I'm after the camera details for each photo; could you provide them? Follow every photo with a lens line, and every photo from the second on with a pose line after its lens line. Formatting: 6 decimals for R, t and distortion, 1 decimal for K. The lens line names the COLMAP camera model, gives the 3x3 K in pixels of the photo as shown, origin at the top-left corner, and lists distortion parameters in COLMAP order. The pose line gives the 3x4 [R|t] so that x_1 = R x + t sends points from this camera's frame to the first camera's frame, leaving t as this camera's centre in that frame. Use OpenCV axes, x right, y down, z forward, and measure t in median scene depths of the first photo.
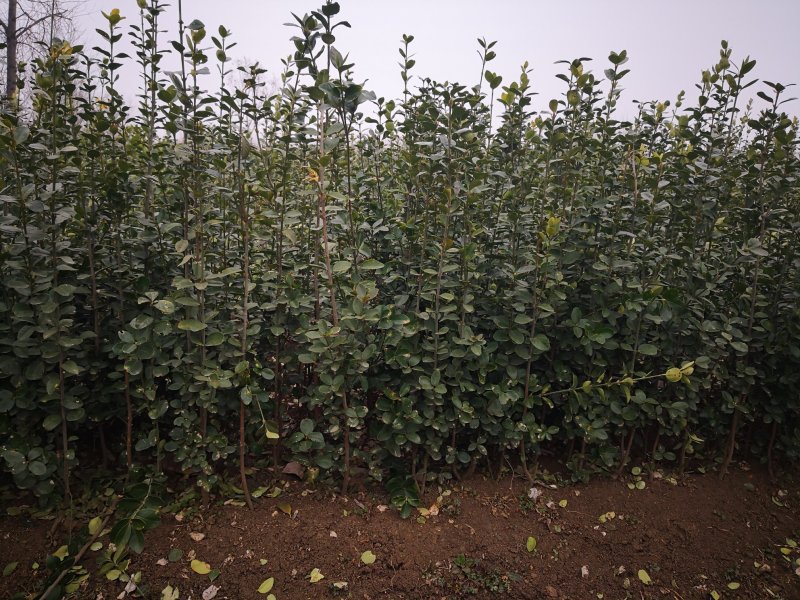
lens RADIAL K [[647.4, 0, 399.3], [0, 647.4, 300.8], [0, 0, 1]] dist [0.013945, -0.058287]
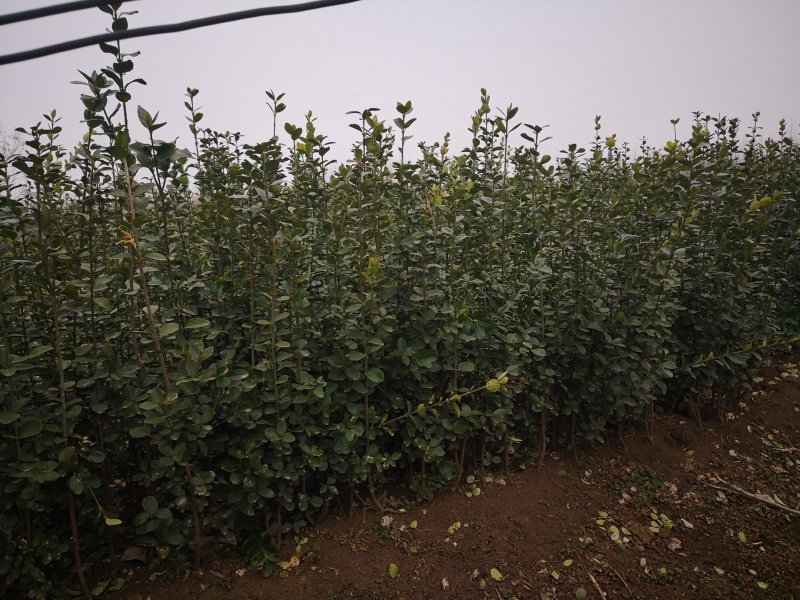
lens RADIAL K [[647.4, 0, 402.0], [0, 647.4, 305.1], [0, 0, 1]] dist [0.013945, -0.058287]
pose [[0.937460, -0.120574, 0.326542, -0.067485], [0.138601, 0.989817, -0.032421, -0.008673], [-0.319308, 0.075652, 0.944626, -0.014828]]
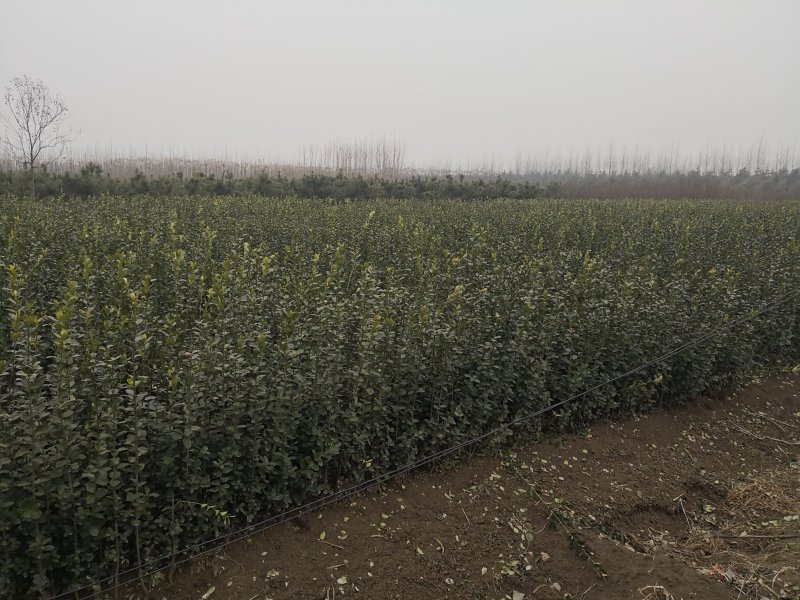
lens RADIAL K [[647.4, 0, 401.8], [0, 647.4, 300.9], [0, 0, 1]] dist [0.013945, -0.058287]
pose [[0.926378, -0.073234, 0.369406, -1.730231], [0.086929, 0.996003, -0.020541, -0.289620], [-0.366426, 0.051141, 0.929041, -1.391351]]
